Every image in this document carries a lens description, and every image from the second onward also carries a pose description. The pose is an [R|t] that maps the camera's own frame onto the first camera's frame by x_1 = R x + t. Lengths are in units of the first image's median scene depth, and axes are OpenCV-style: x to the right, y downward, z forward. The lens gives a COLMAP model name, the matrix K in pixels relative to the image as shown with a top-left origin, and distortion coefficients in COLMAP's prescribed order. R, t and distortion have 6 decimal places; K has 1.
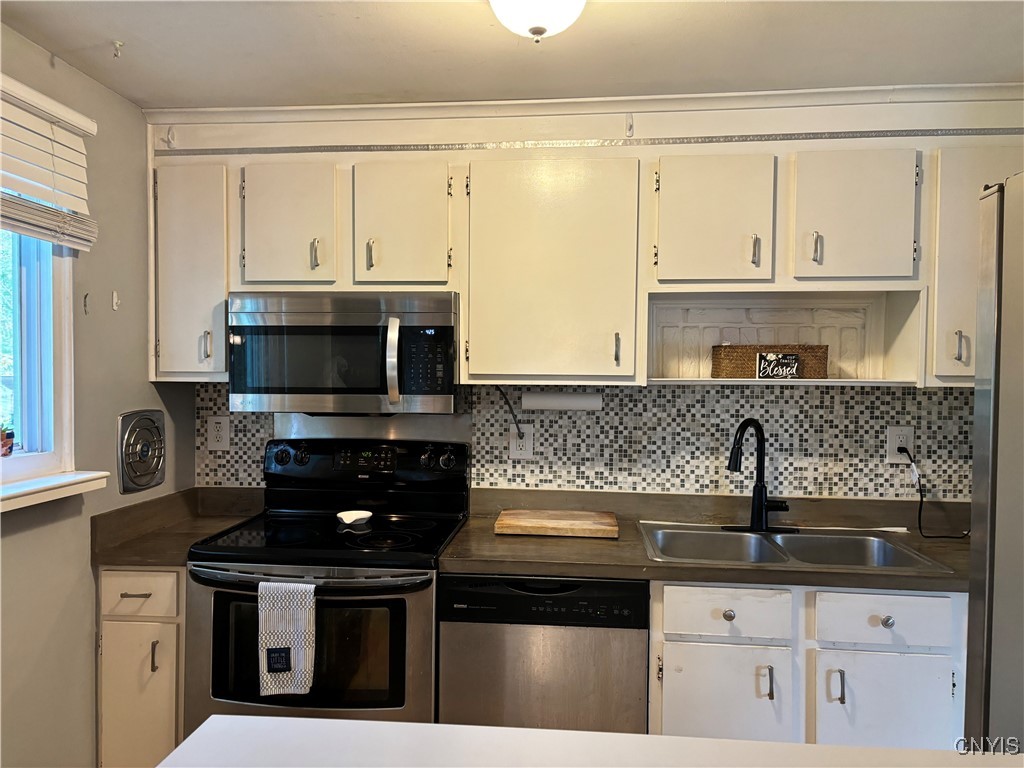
lens RADIAL K [[773.9, 0, 468.5], [0, 773.9, 376.5], [0, 0, 1]] dist [0.051132, -0.057543]
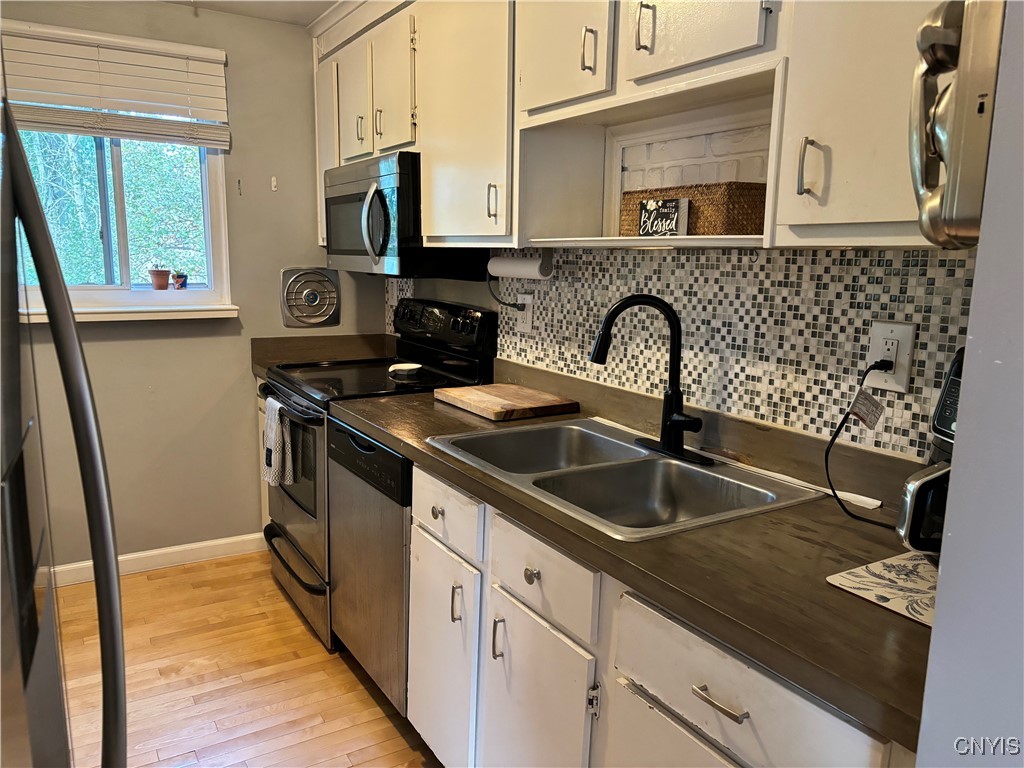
lens RADIAL K [[773.9, 0, 479.1], [0, 773.9, 376.0], [0, 0, 1]] dist [0.051132, -0.057543]
pose [[0.598916, 0.129838, -0.790217, 0.805826], [-0.017854, 0.988689, 0.148916, 0.023162], [0.800613, -0.075080, 0.594459, 0.427318]]
